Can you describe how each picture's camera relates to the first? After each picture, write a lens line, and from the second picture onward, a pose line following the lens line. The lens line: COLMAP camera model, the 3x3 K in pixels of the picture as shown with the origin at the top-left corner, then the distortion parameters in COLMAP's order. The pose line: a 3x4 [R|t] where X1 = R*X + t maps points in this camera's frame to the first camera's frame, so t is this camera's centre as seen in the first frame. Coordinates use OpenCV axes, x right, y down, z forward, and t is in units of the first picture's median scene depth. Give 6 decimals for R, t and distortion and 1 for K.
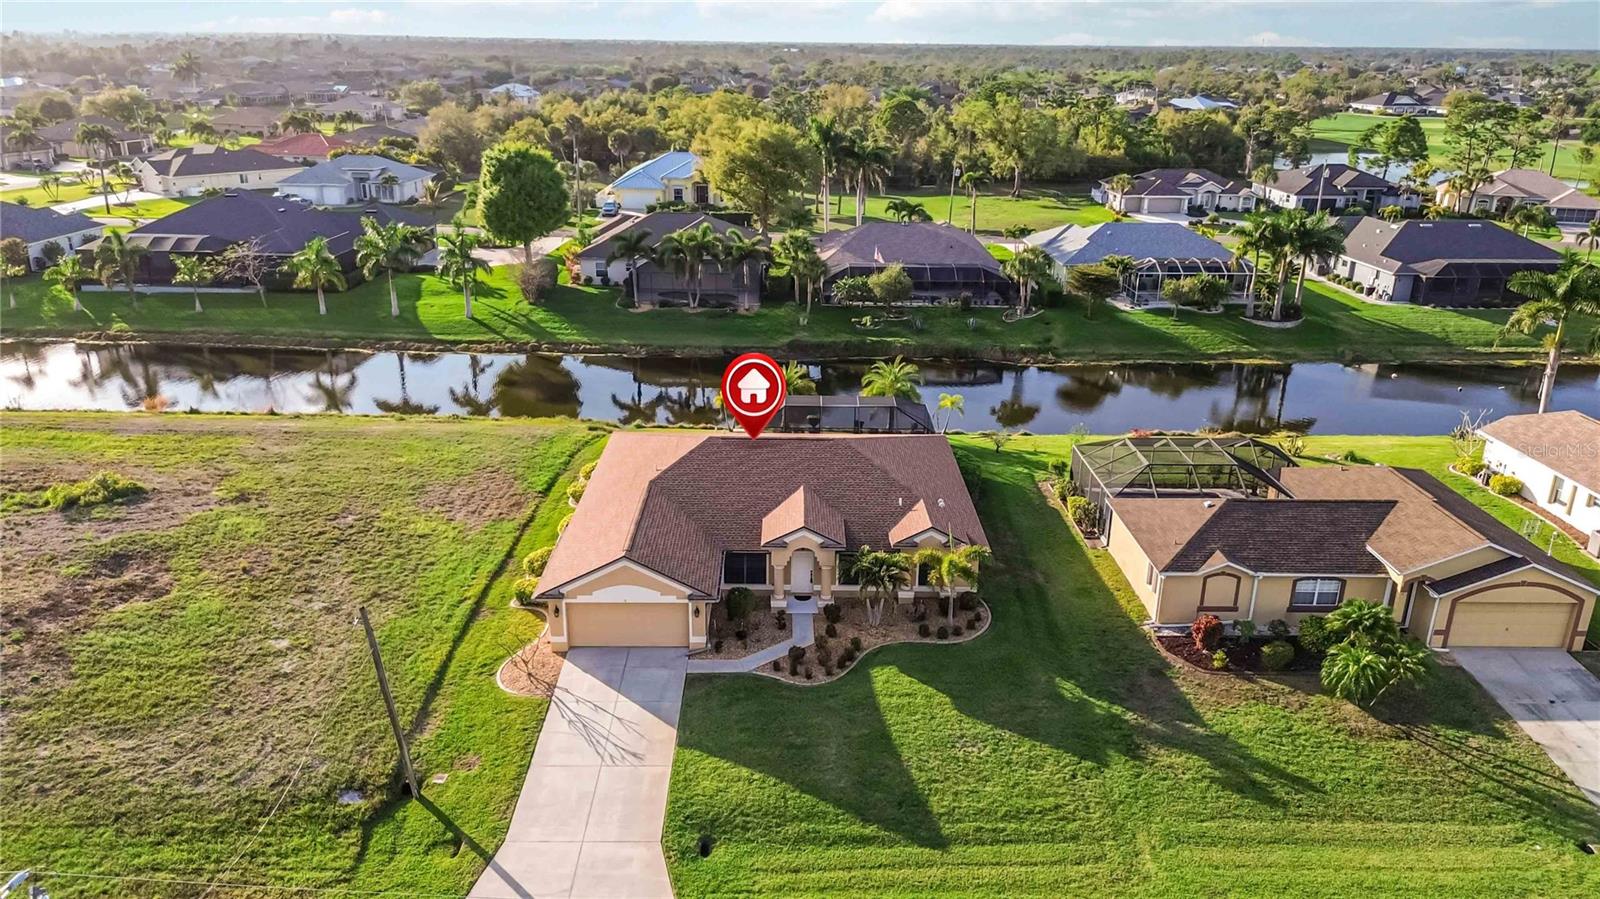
lens RADIAL K [[1135.3, 0, 800.0], [0, 1135.3, 449.5], [0, 0, 1]] dist [0.080952, -0.090740]
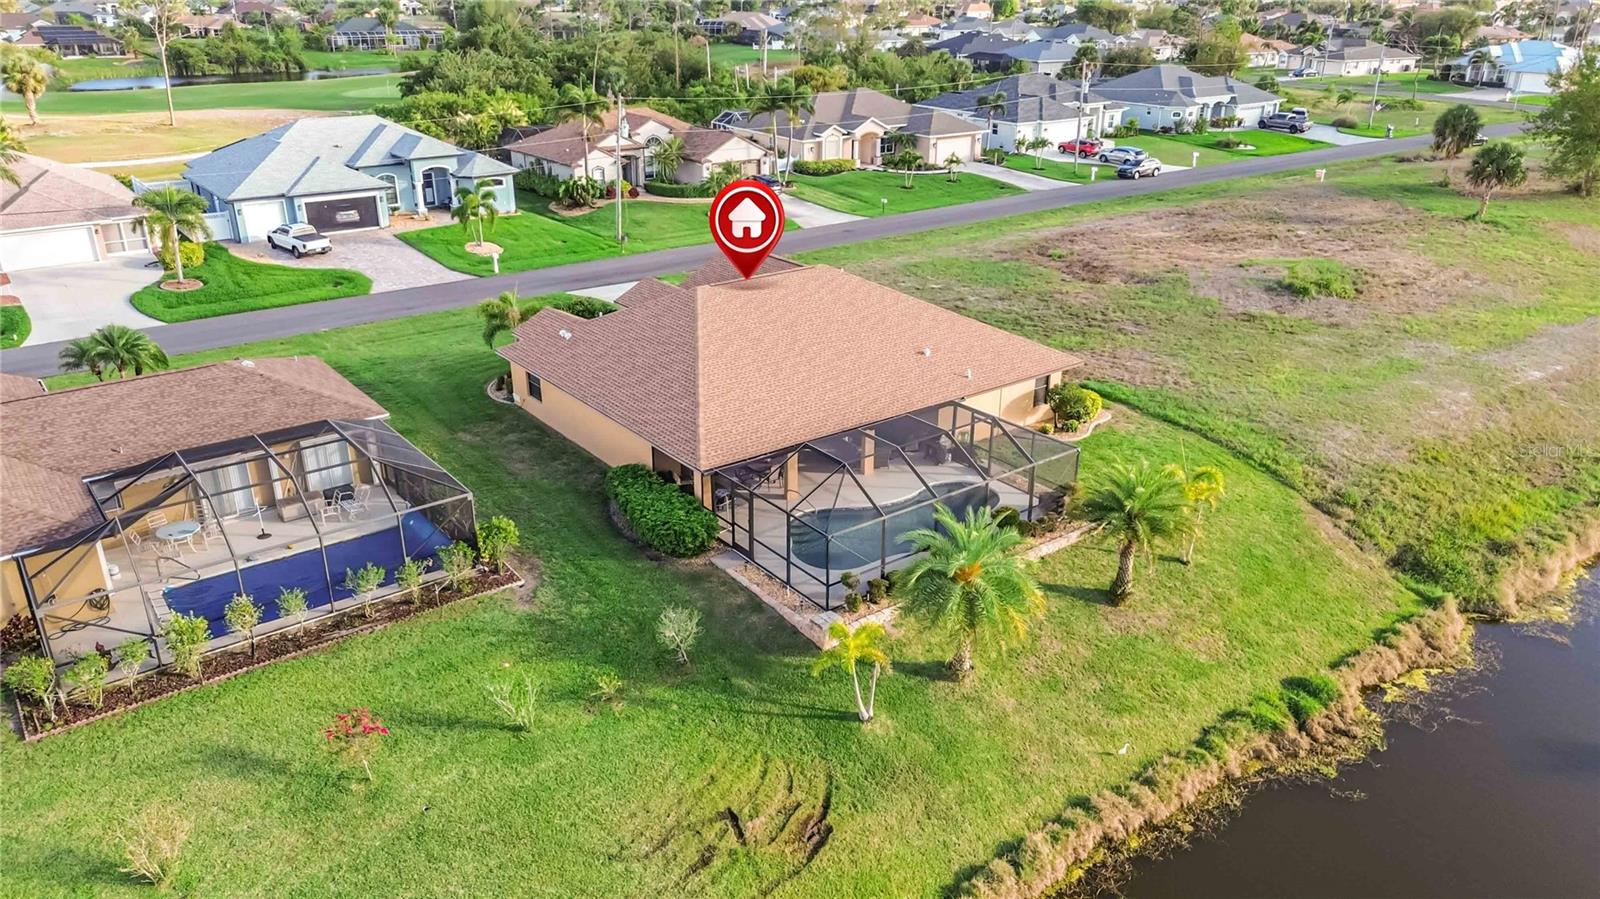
lens RADIAL K [[1134.2, 0, 800.0], [0, 1134.2, 449.5], [0, 0, 1]] dist [0.055105, -0.045475]
pose [[-0.800980, 0.214424, -0.558975, 0.520776], [-0.214514, 0.768883, 0.602331, -0.482220], [0.558941, 0.602363, -0.569863, 1.747004]]
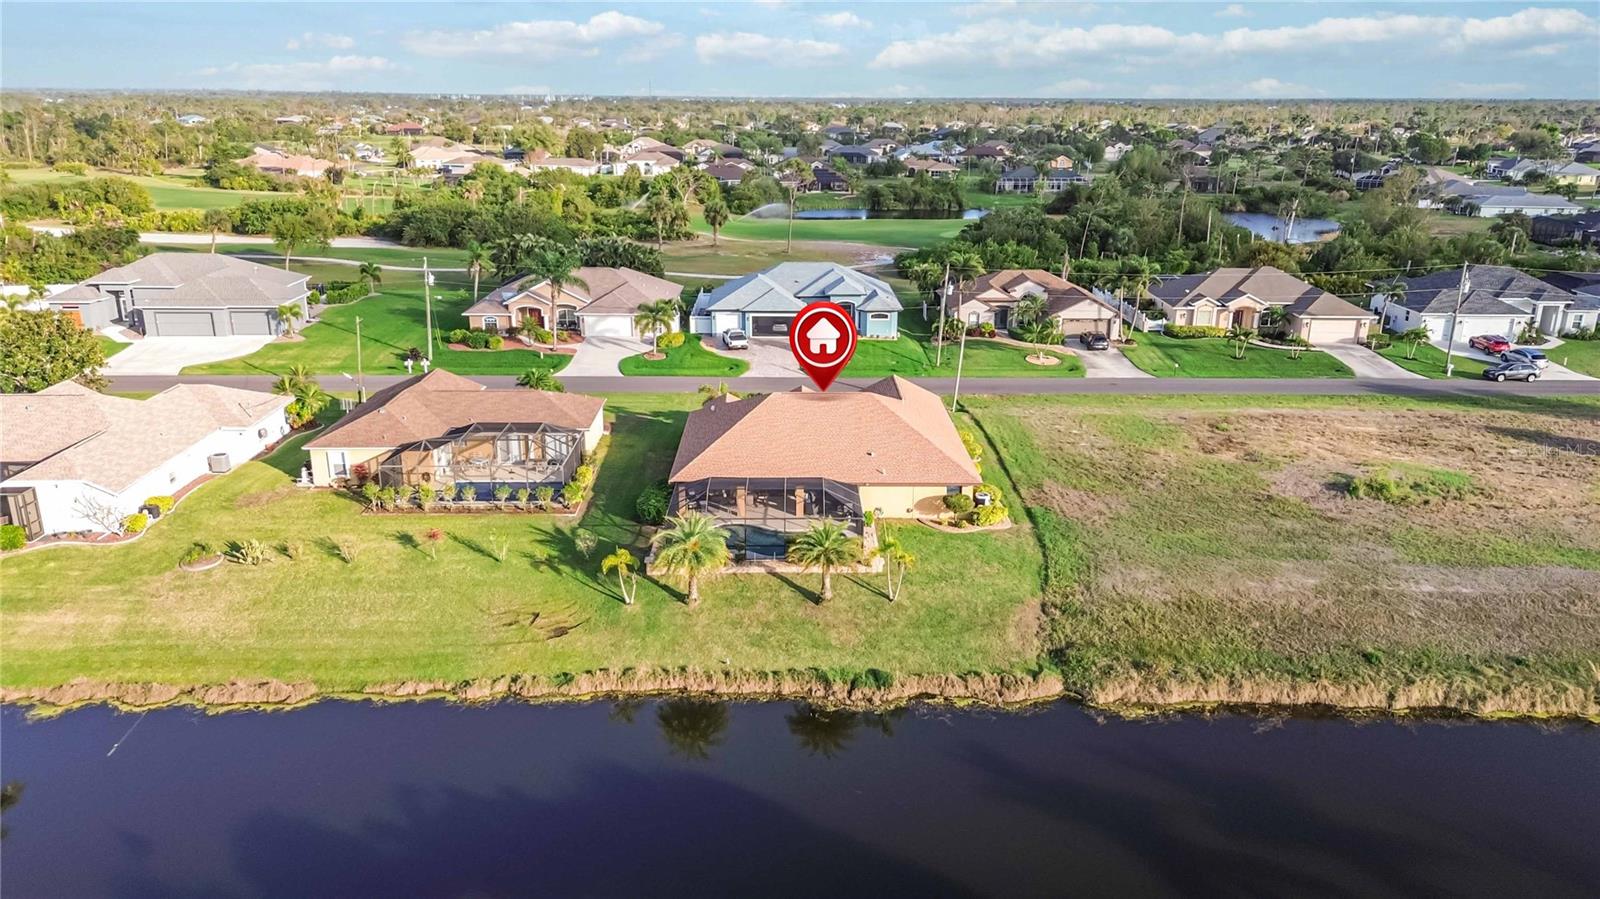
lens RADIAL K [[1135.3, 0, 800.0], [0, 1135.3, 449.5], [0, 0, 1]] dist [0.080952, -0.090740]
pose [[-0.999774, -0.021197, -0.001699, 0.010619], [-0.018020, 0.802071, 0.596956, -0.865609], [-0.011291, 0.596852, -0.802272, 2.372316]]
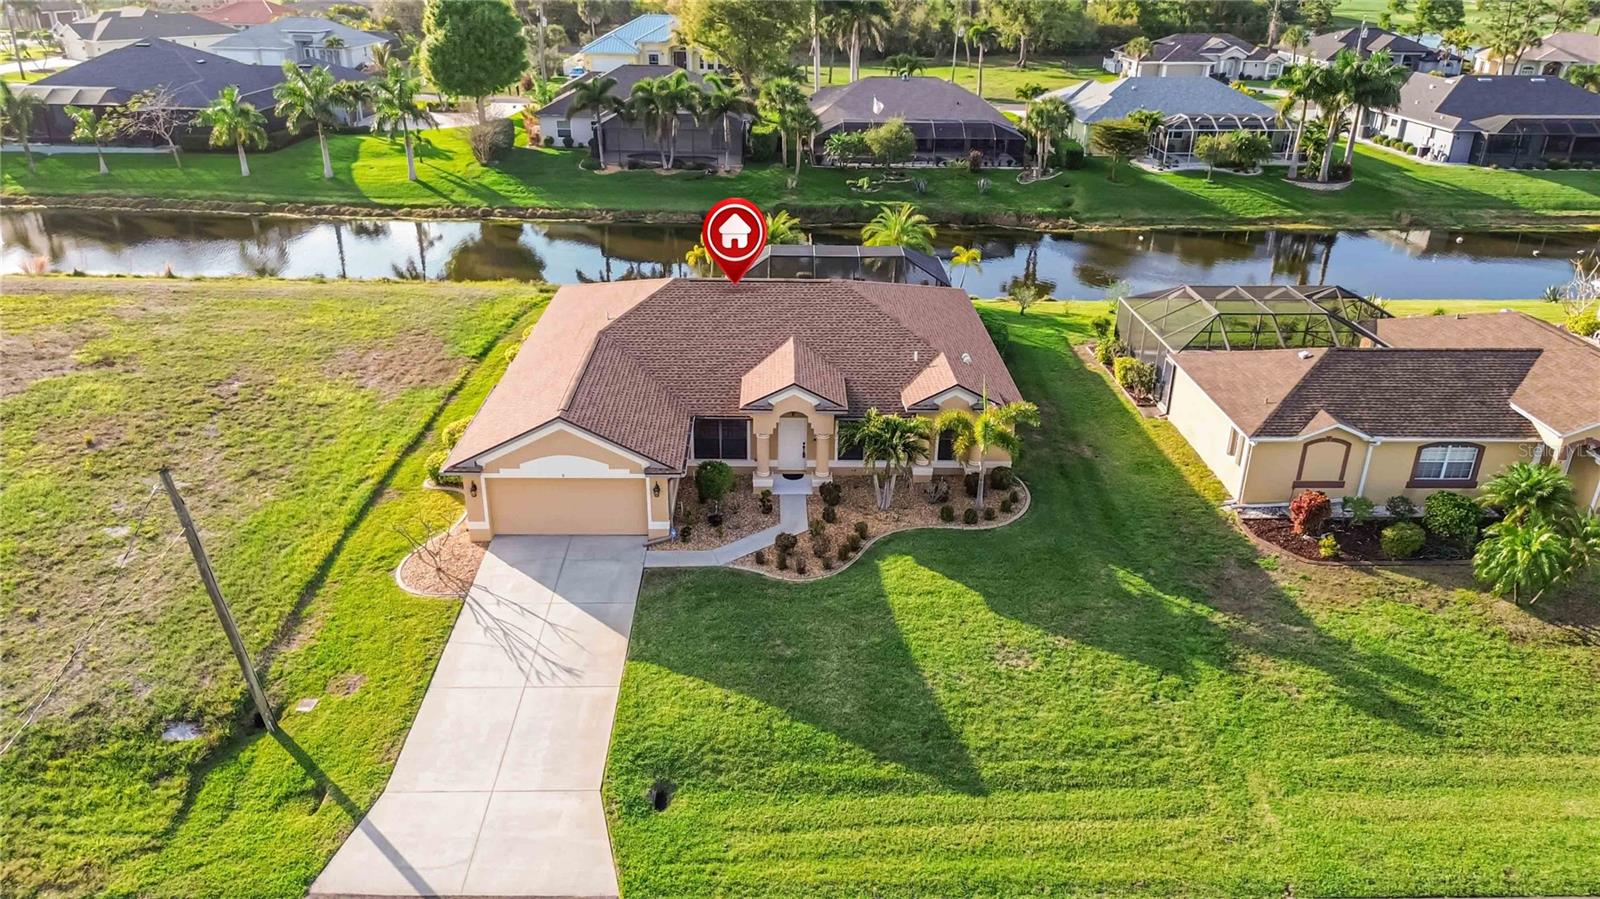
lens RADIAL K [[1134.2, 0, 800.0], [0, 1134.2, 449.5], [0, 0, 1]] dist [0.074194, -0.069620]
pose [[0.999942, -0.003769, 0.010071, -0.000621], [0.002974, 0.996966, 0.077780, 0.051091], [-0.010334, -0.077745, 0.996920, 0.212230]]
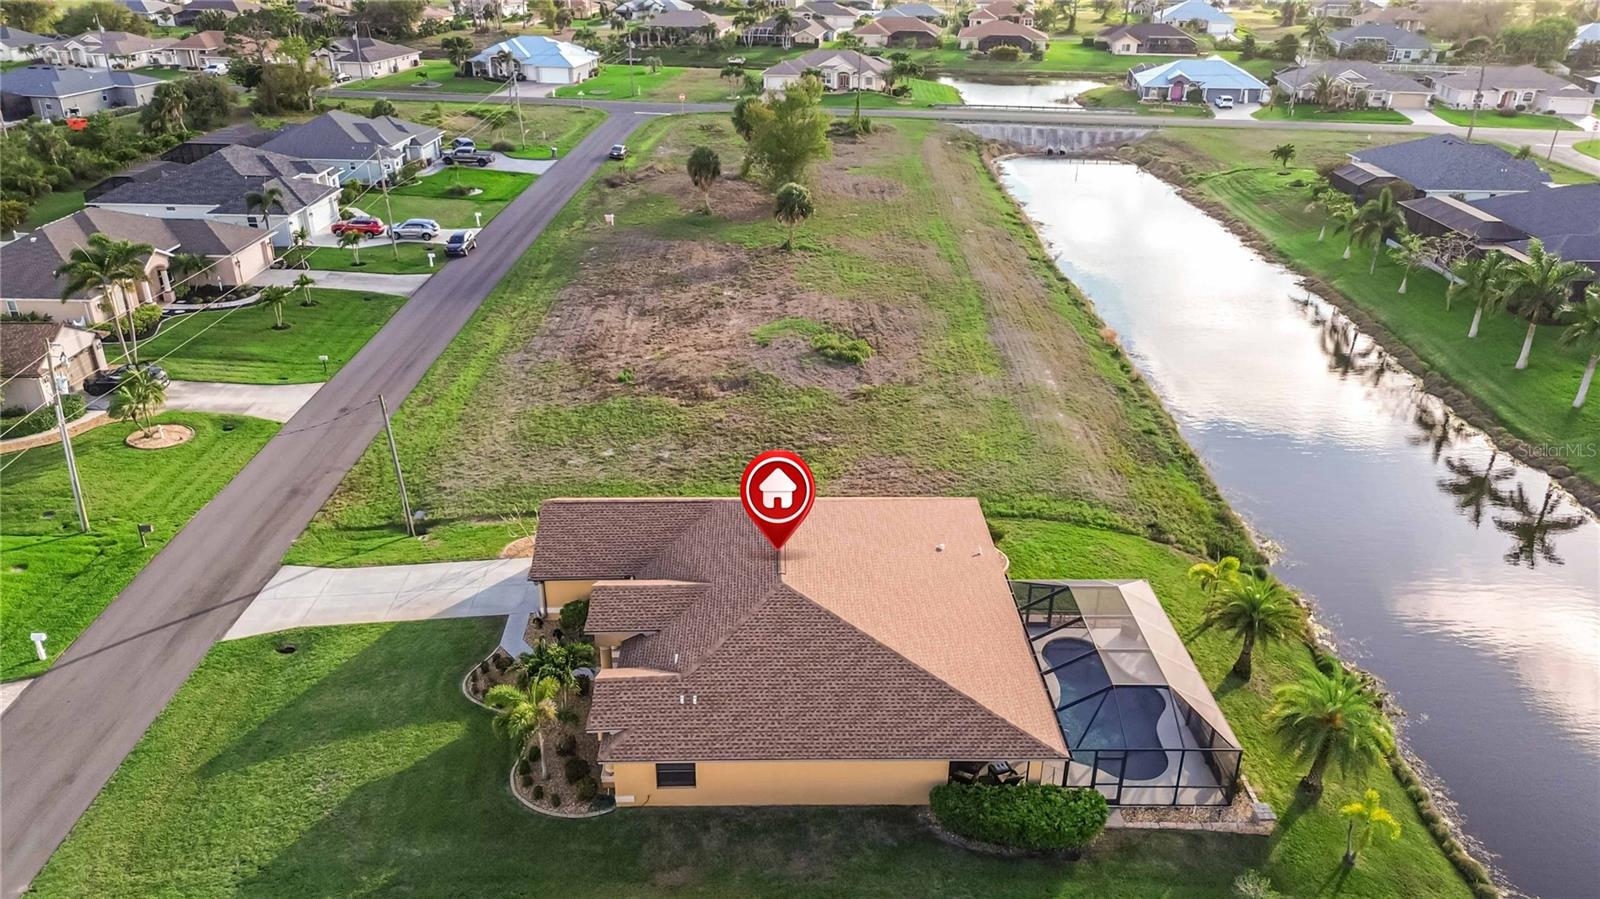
lens RADIAL K [[1135.3, 0, 800.0], [0, 1135.3, 449.5], [0, 0, 1]] dist [0.080952, -0.090740]
pose [[0.006808, 0.411409, -0.911426, 0.784511], [-0.339753, 0.858178, 0.384835, -0.431839], [0.940490, 0.307040, 0.145620, 0.956209]]
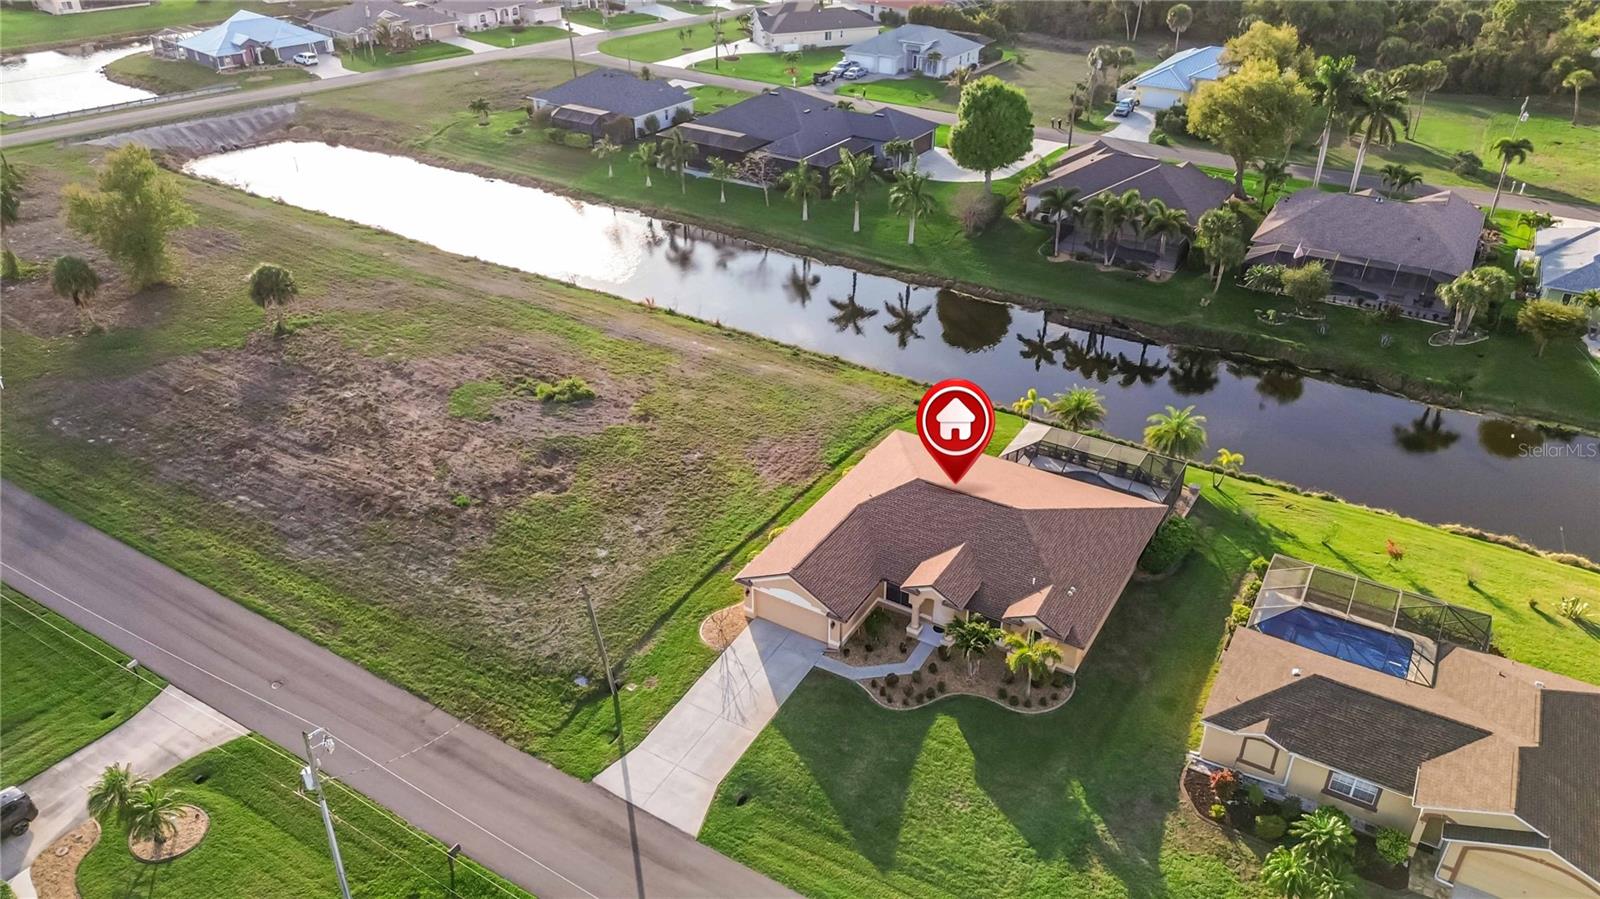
lens RADIAL K [[1135.3, 0, 800.0], [0, 1135.3, 449.5], [0, 0, 1]] dist [0.080952, -0.090740]
pose [[0.854370, 0.256177, -0.452134, 0.402355], [-0.168198, 0.959536, 0.225834, -0.331435], [0.491692, -0.116898, 0.862887, -0.157424]]
